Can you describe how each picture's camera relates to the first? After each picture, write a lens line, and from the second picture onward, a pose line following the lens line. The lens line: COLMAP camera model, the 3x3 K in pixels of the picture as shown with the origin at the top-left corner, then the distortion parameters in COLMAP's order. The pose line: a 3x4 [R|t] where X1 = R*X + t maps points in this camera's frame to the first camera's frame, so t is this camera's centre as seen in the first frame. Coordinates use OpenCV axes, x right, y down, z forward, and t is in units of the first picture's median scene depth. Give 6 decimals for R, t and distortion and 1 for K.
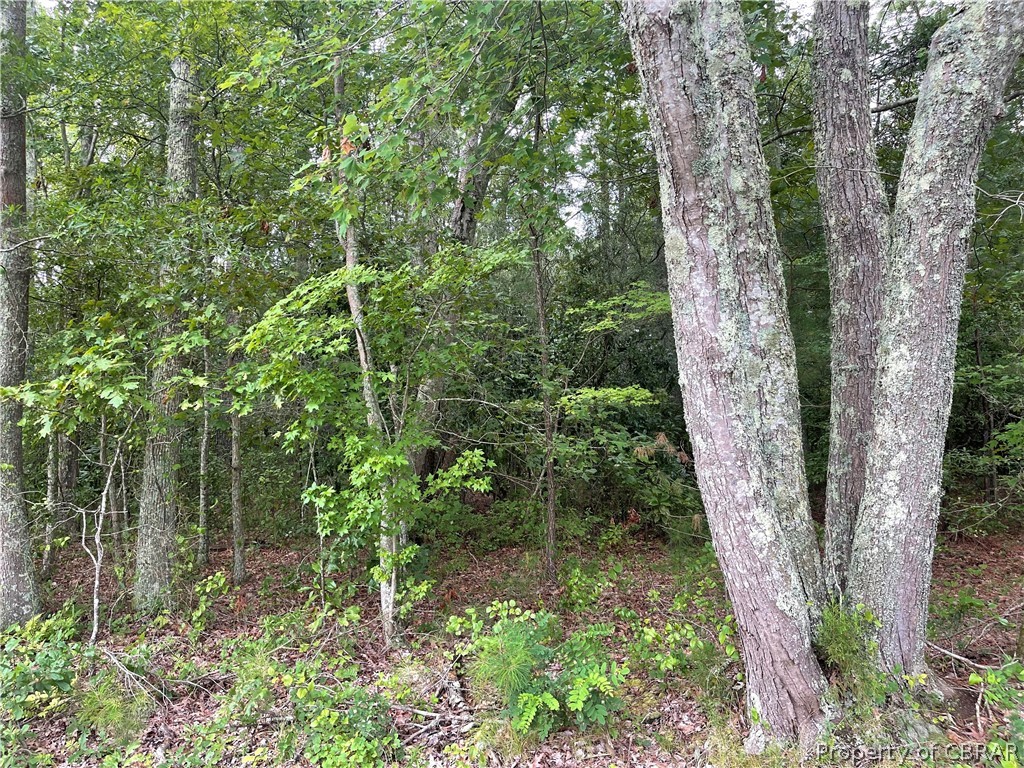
lens RADIAL K [[779.0, 0, 510.3], [0, 779.0, 377.2], [0, 0, 1]] dist [0.066921, -0.083019]
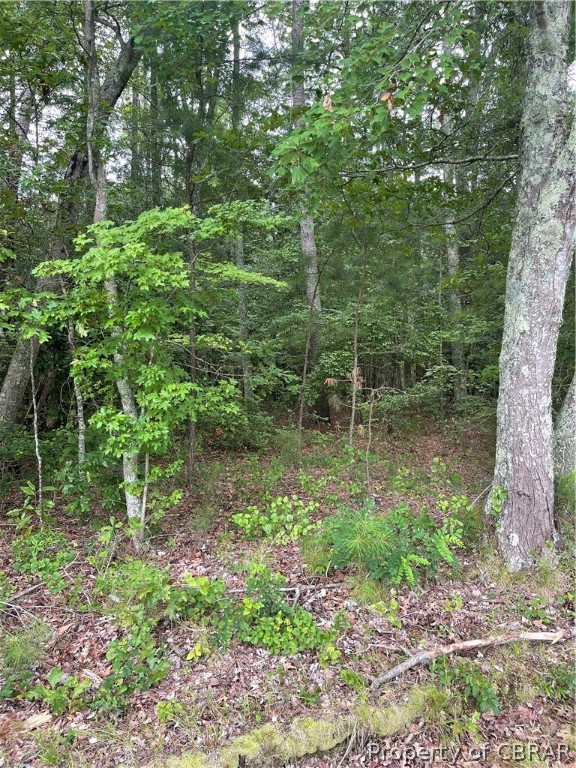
lens RADIAL K [[584.2, 0, 288.0], [0, 584.2, 384.0], [0, 0, 1]] dist [0.066921, -0.083019]
pose [[0.850336, 0.000623, 0.526240, -0.463422], [-0.046892, 0.996111, 0.074591, 0.030383], [-0.524147, -0.088104, 0.847058, 0.192697]]
